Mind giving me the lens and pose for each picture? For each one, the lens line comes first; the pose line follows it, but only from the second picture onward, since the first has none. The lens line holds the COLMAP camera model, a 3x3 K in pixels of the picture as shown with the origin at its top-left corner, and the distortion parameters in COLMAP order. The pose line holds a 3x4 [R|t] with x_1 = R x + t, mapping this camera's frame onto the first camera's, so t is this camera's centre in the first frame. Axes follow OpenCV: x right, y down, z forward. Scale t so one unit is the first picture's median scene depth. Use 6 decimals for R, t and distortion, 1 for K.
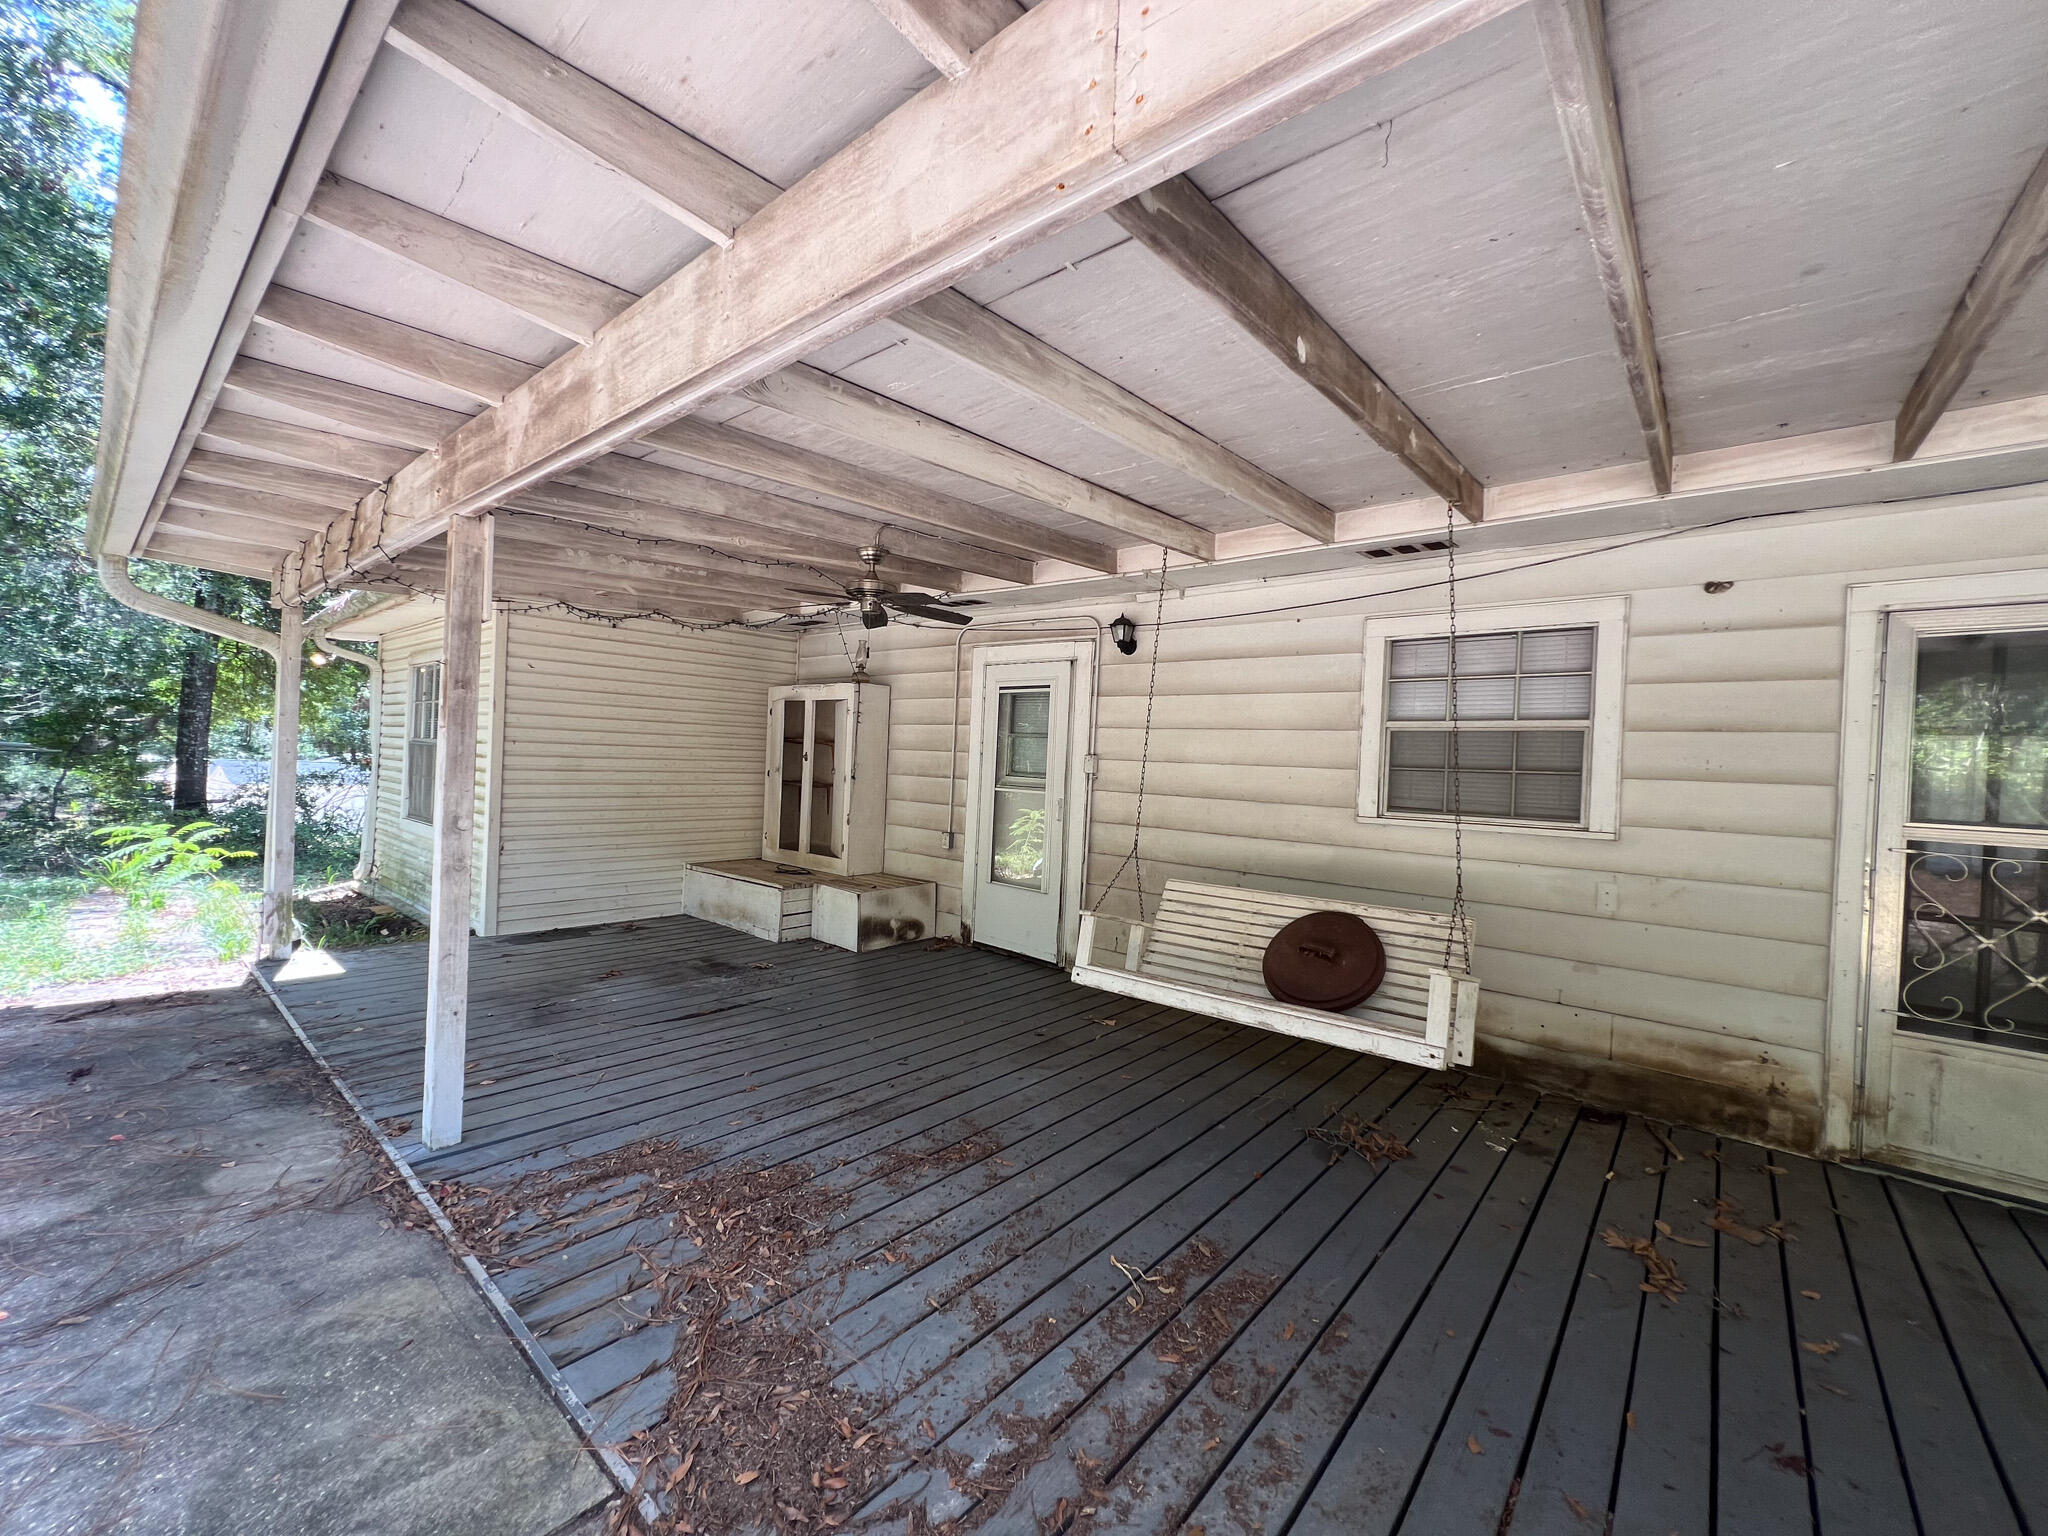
lens RADIAL K [[817.6, 0, 1024.9], [0, 817.6, 769.7], [0, 0, 1]] dist [-0.001502, 0.000444]
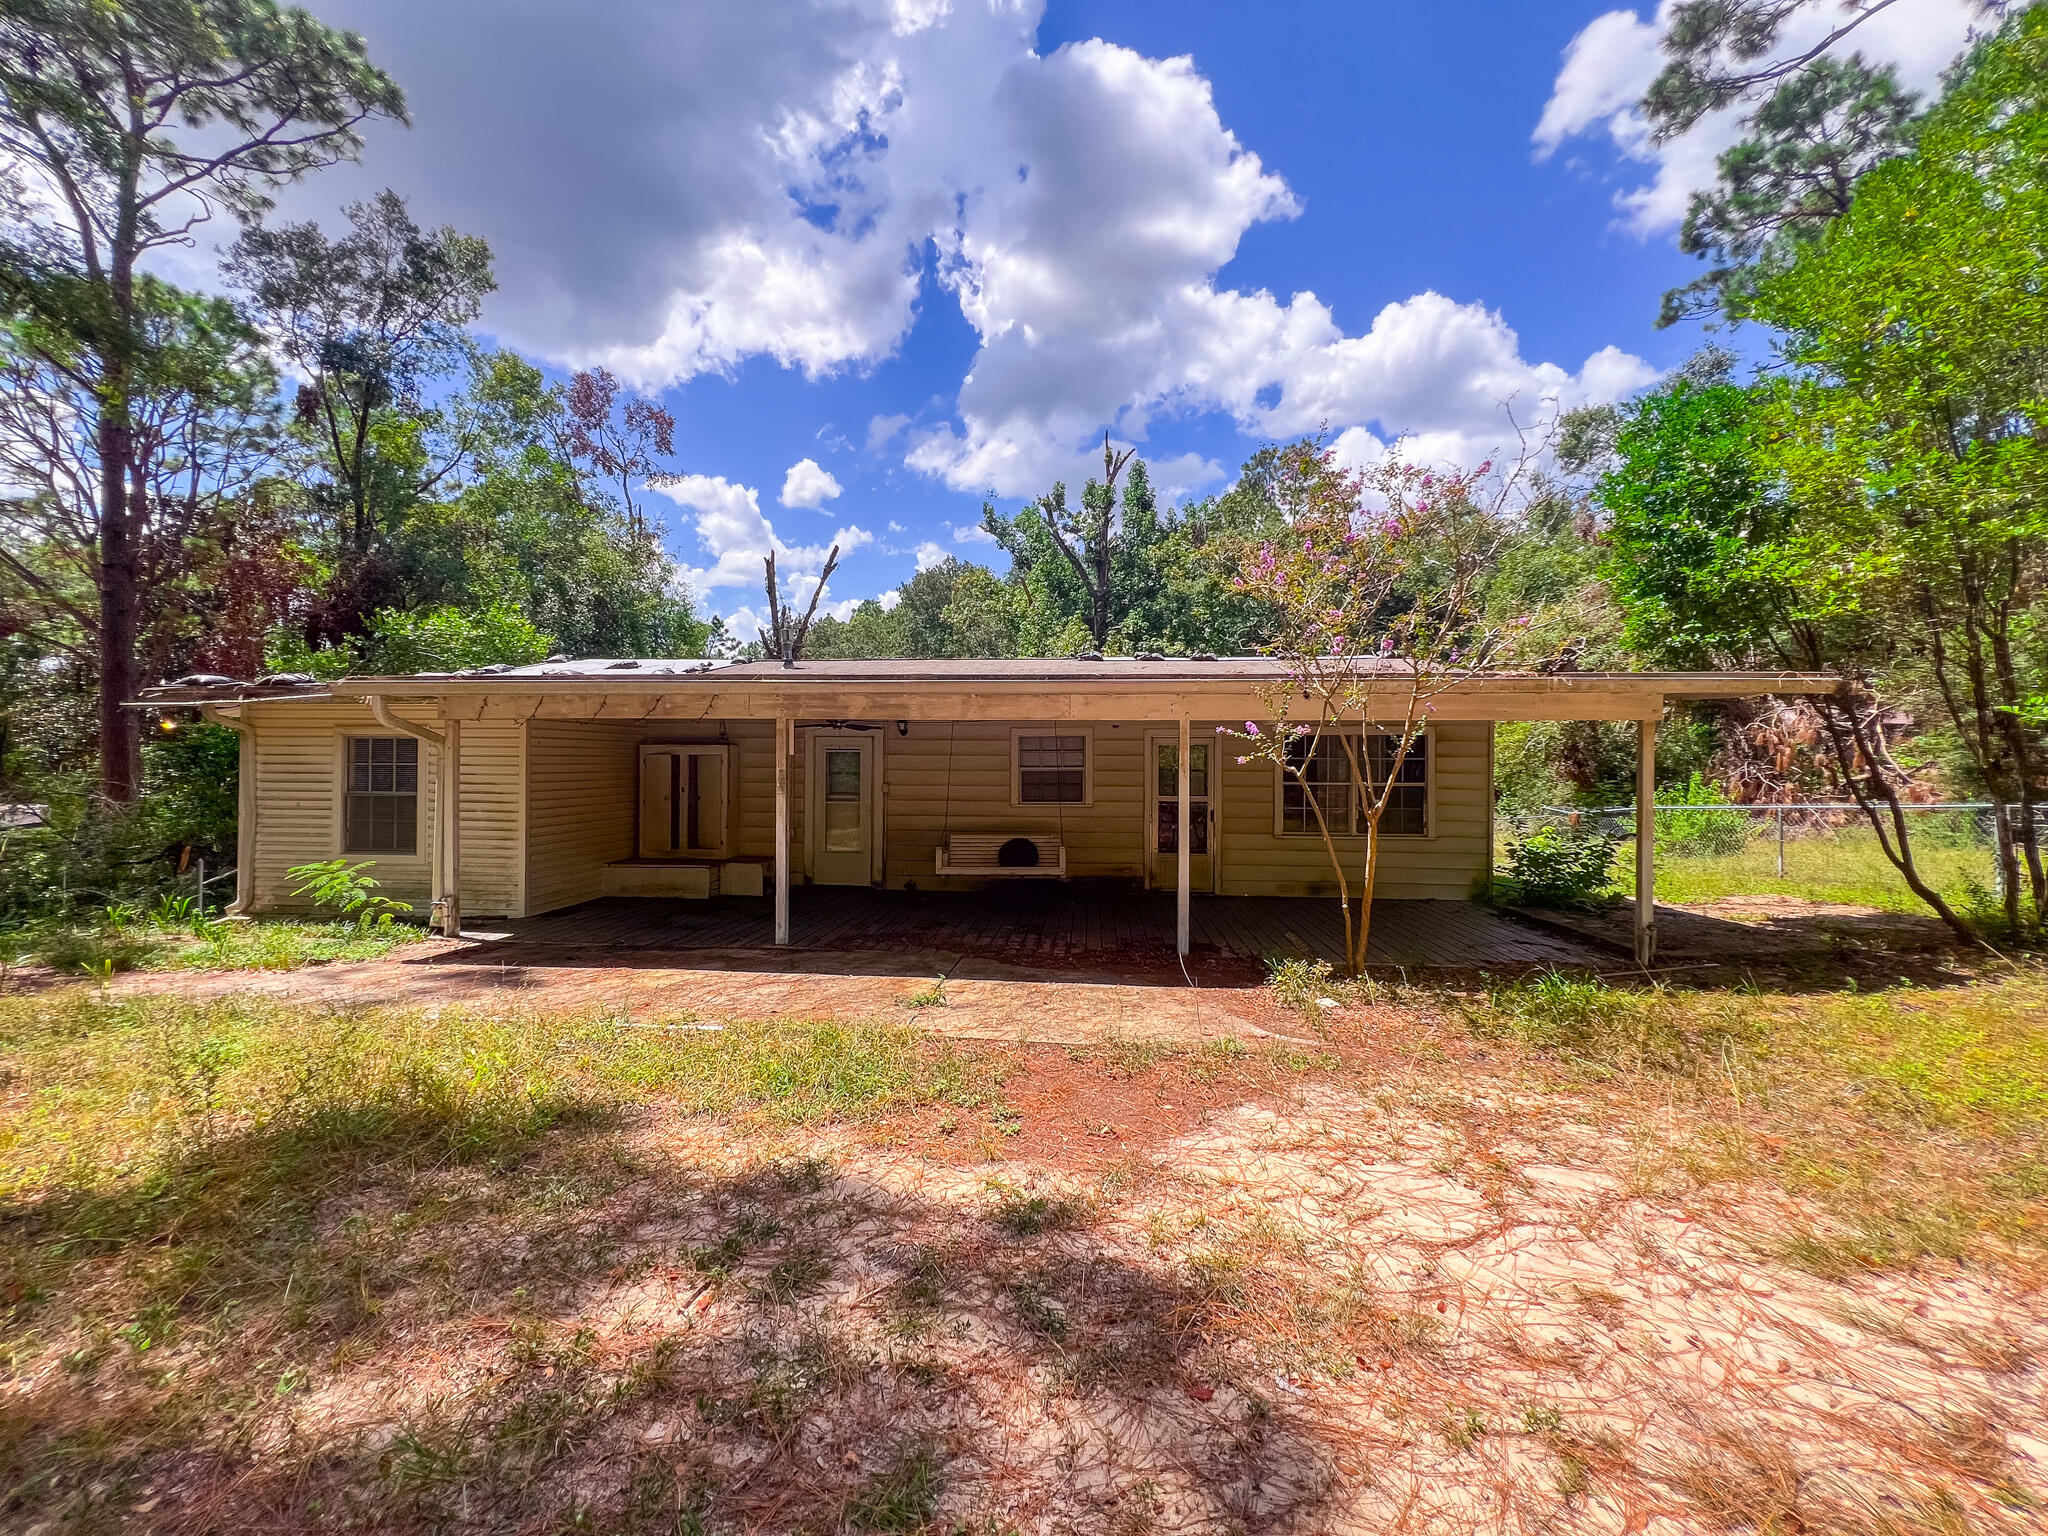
lens RADIAL K [[817.6, 0, 1024.9], [0, 817.6, 769.7], [0, 0, 1]] dist [-0.001502, 0.000444]
pose [[0.794728, -0.034347, 0.605993, -1.306163], [0.035426, 0.999320, 0.010182, -0.090209], [-0.605931, 0.013376, 0.795405, -1.263264]]
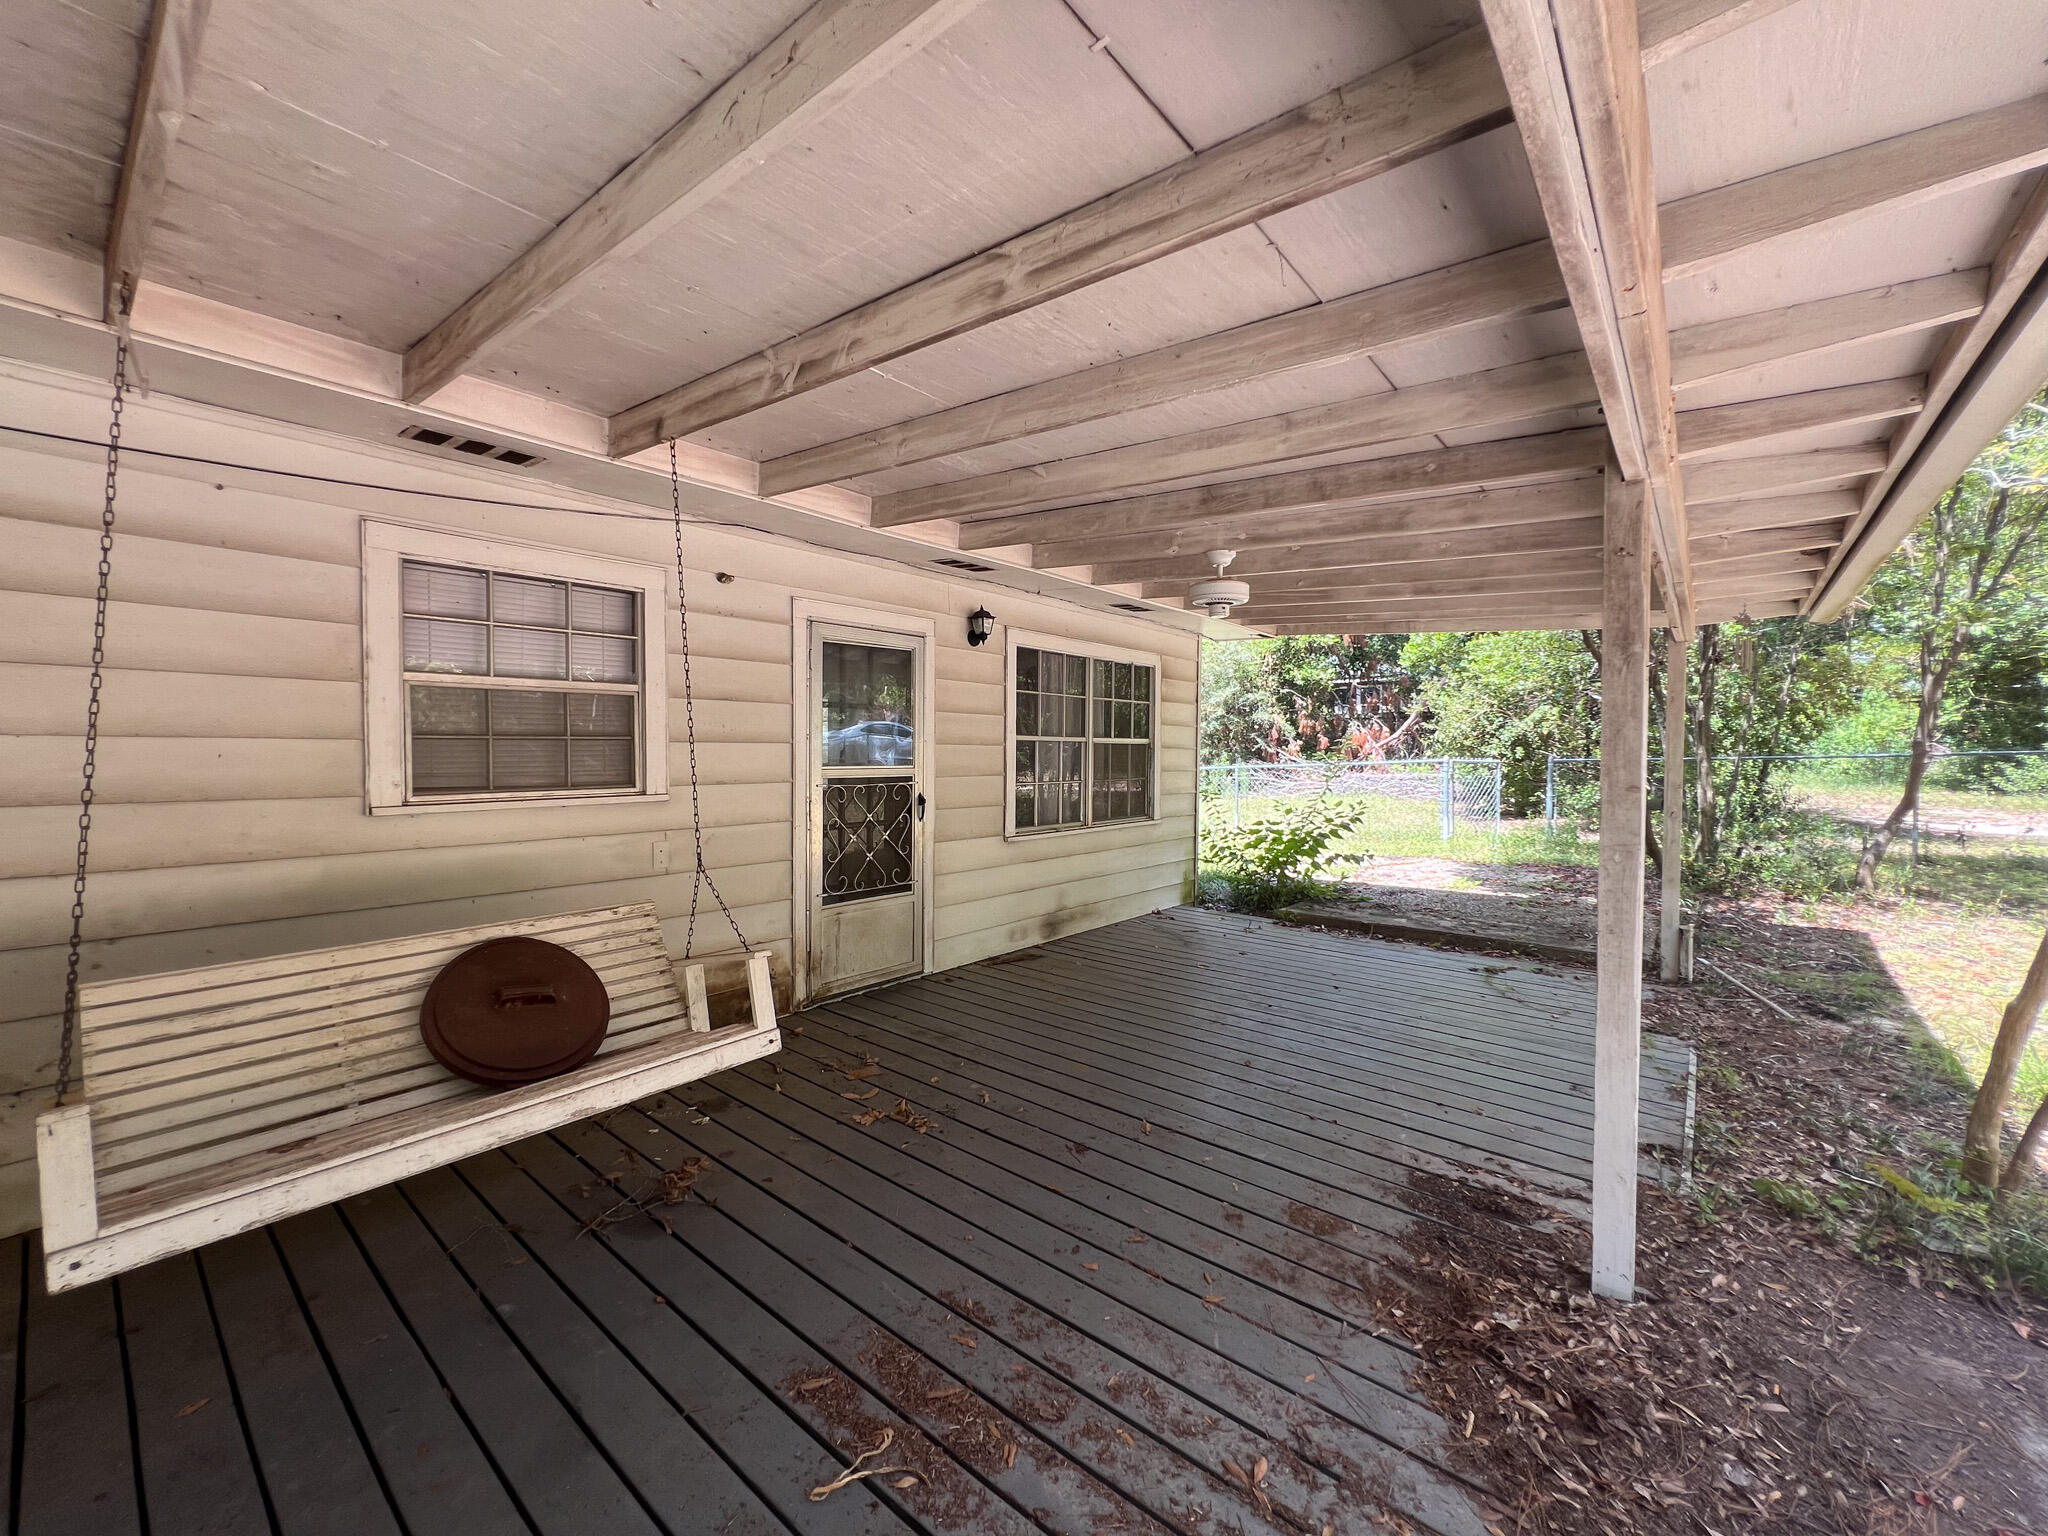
lens RADIAL K [[823.5, 0, 1024.0], [0, 823.5, 768.0], [0, 0, 1]] dist [-0.000684, -0.000043]
pose [[-0.009445, -0.067424, 0.997680, -0.338431], [-0.001083, 0.997724, 0.067417, -0.027557], [-0.999955, -0.000443, -0.009496, 0.534170]]
